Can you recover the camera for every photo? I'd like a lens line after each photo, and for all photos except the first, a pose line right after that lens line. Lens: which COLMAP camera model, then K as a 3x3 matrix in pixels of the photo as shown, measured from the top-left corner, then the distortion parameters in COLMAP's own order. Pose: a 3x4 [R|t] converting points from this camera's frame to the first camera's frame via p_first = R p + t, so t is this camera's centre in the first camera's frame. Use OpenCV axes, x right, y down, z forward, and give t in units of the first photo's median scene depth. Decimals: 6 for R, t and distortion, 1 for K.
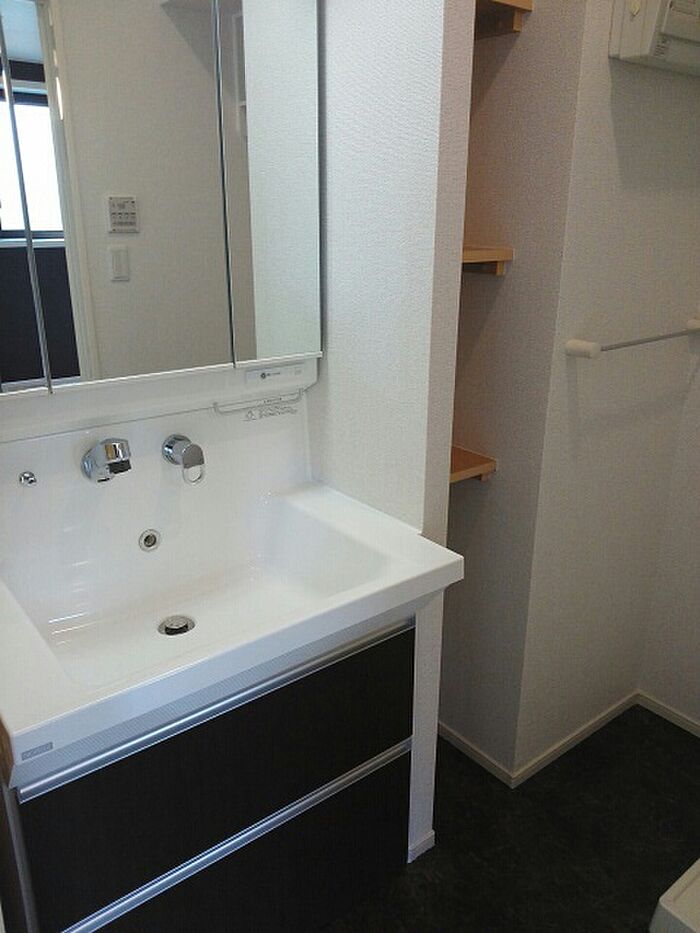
lens RADIAL K [[742.3, 0, 349.8], [0, 742.3, 466.1], [0, 0, 1]] dist [0.001161, 0.000968]
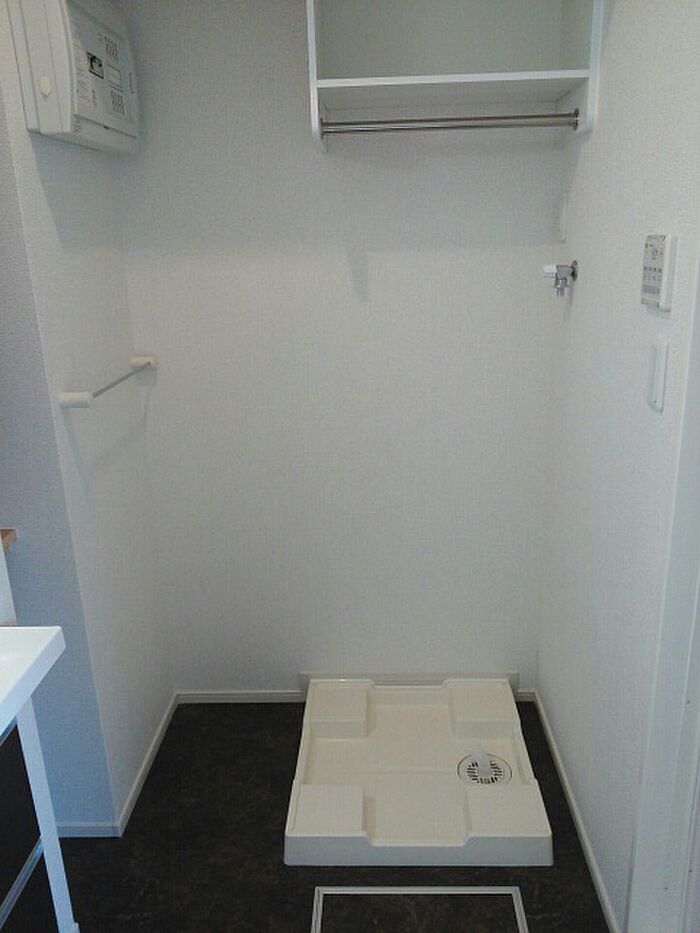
lens RADIAL K [[742.3, 0, 350.3], [0, 742.3, 466.6], [0, 0, 1]] dist [0.001161, 0.000968]
pose [[0.647640, -0.251607, 0.719206, -0.216853], [0.284718, 0.955444, 0.077866, -0.040015], [-0.706752, 0.154342, 0.690420, 0.016210]]
